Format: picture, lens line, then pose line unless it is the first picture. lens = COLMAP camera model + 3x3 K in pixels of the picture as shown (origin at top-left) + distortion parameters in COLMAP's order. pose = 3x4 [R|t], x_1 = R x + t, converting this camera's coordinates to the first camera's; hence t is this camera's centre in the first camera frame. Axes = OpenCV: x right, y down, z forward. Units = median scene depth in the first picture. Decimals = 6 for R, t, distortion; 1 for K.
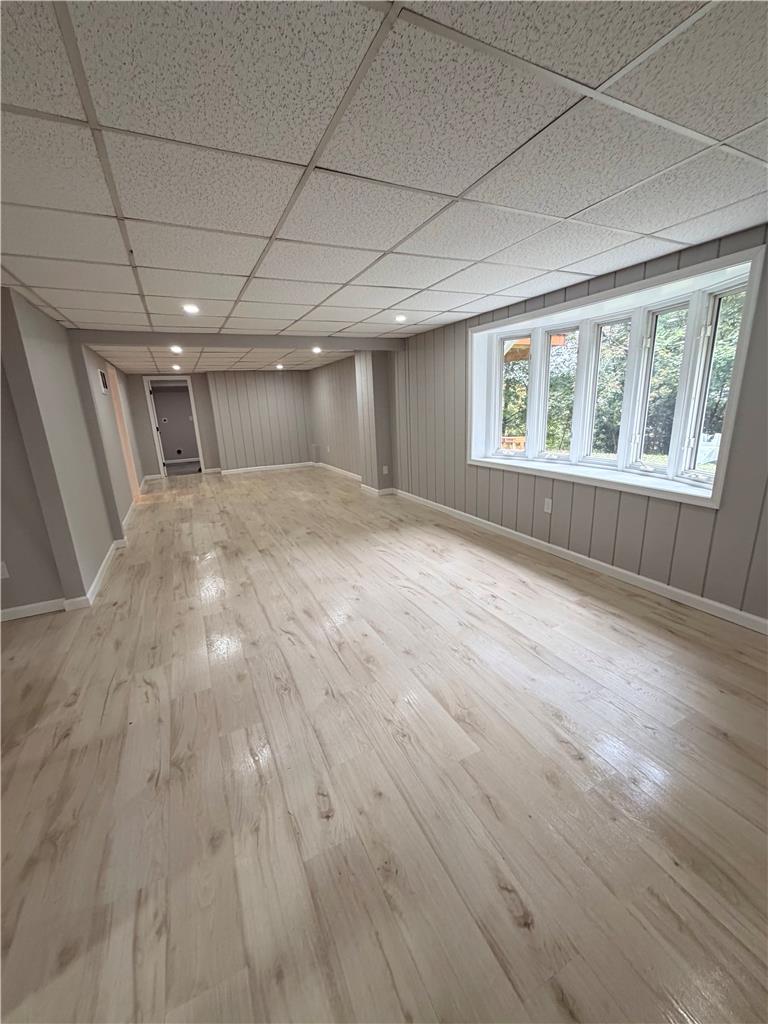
lens RADIAL K [[407.4, 0, 384.0], [0, 407.4, 512.0], [0, 0, 1]] dist [-0.000875, -0.000061]
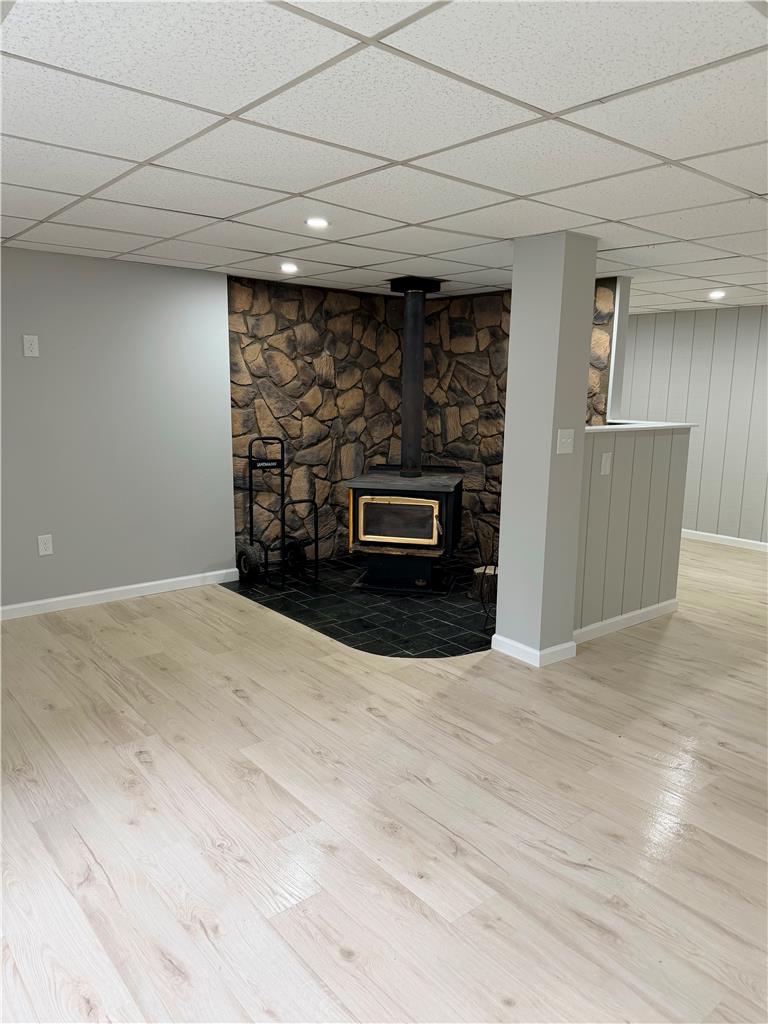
lens RADIAL K [[722.1, 0, 399.8], [0, 722.1, 523.0], [0, 0, 1]] dist [0.160334, -0.310952]
pose [[-0.969872, 0.070351, -0.233237, 0.209848], [-0.038845, 0.900489, 0.433140, -0.617492], [0.240499, 0.429150, -0.870626, 2.141906]]
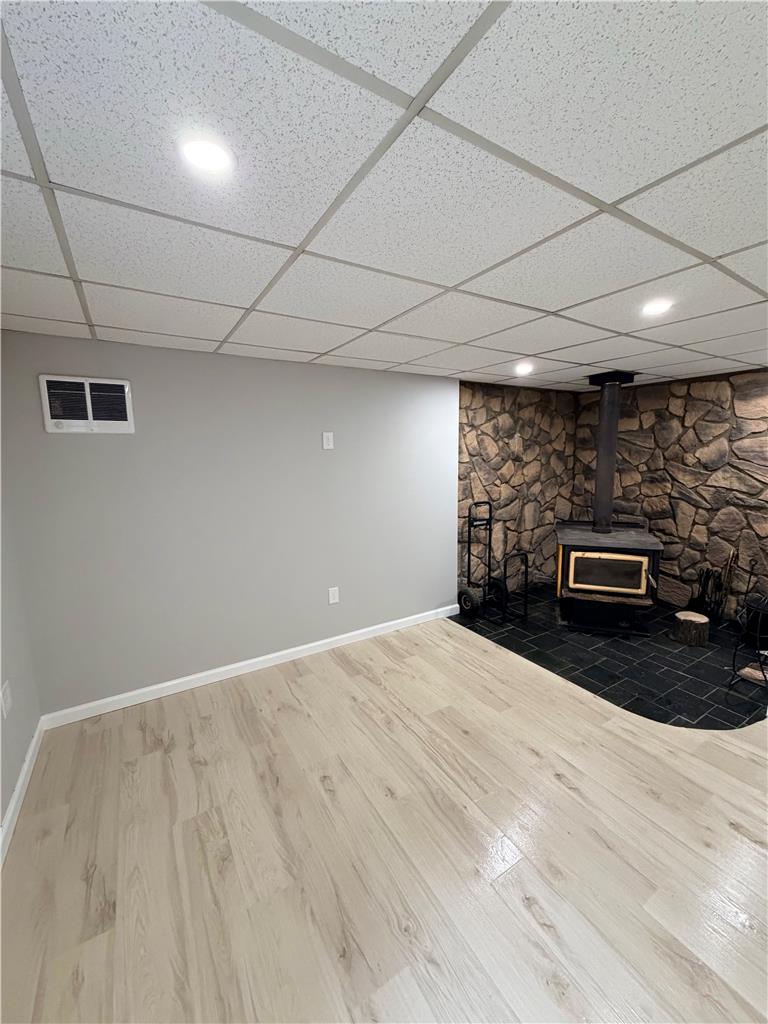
lens RADIAL K [[407.4, 0, 384.0], [0, 407.4, 512.0], [0, 0, 1]] dist [-0.000875, -0.000061]
pose [[-0.993189, 0.072392, -0.091291, 0.698311], [0.029978, 0.915944, 0.400185, -0.455212], [0.112588, 0.394723, -0.911876, 1.231415]]
